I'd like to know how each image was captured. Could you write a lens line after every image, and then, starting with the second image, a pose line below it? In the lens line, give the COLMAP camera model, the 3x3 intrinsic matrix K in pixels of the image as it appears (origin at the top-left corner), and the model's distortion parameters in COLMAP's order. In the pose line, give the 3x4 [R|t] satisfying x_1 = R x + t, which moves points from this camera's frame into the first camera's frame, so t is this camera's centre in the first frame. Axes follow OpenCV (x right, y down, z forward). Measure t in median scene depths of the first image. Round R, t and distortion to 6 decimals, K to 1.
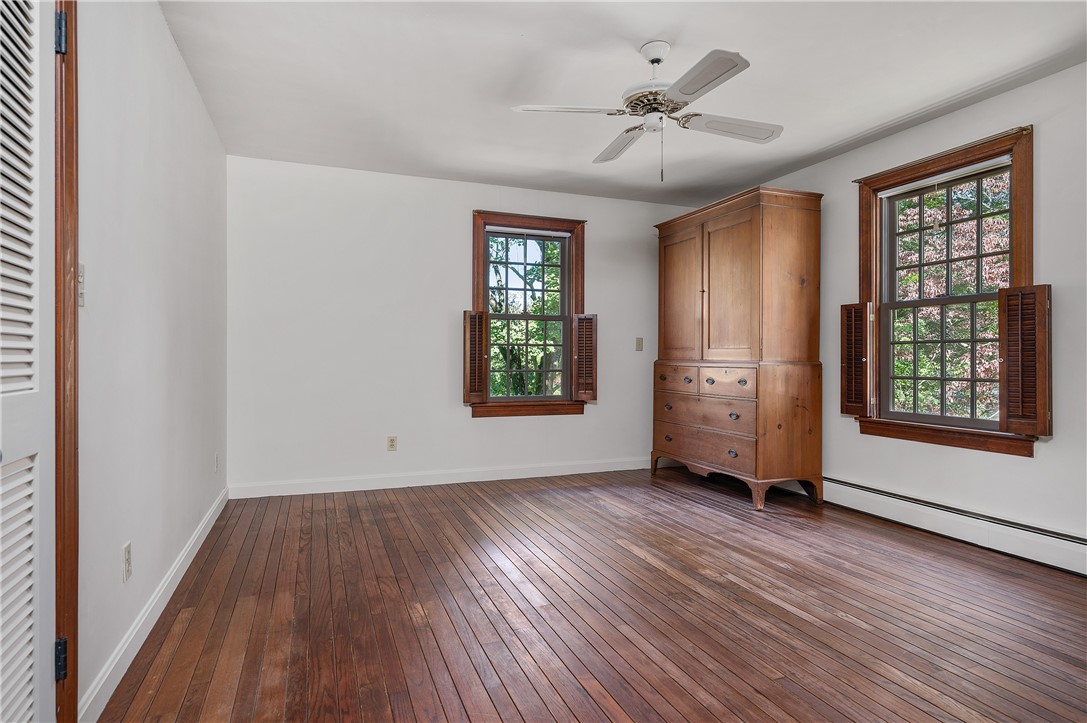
lens RADIAL K [[601.2, 0, 545.2], [0, 601.2, 359.9], [0, 0, 1]] dist [-0.011860, -0.000618]
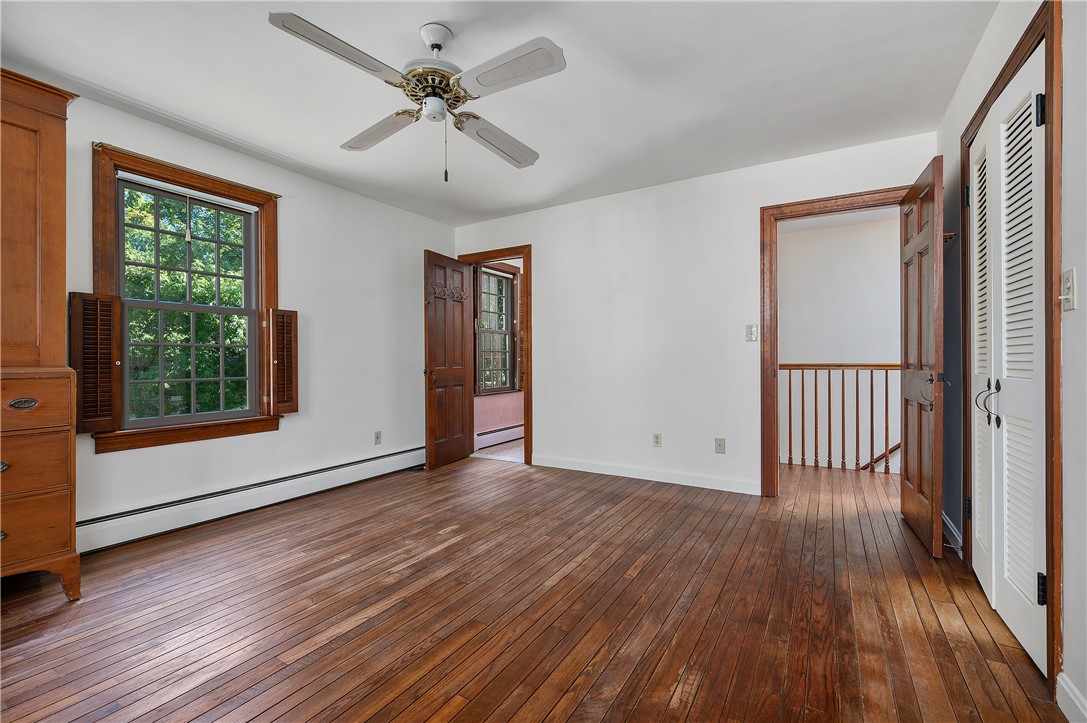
lens RADIAL K [[455.4, 0, 548.4], [0, 455.4, 361.6], [0, 0, 1]] dist [-0.001257, -0.000244]
pose [[-0.610252, -0.004669, 0.792193, -0.490808], [0.005230, 0.999937, 0.009922, -0.008559], [-0.792190, 0.010198, -0.610189, 1.288576]]
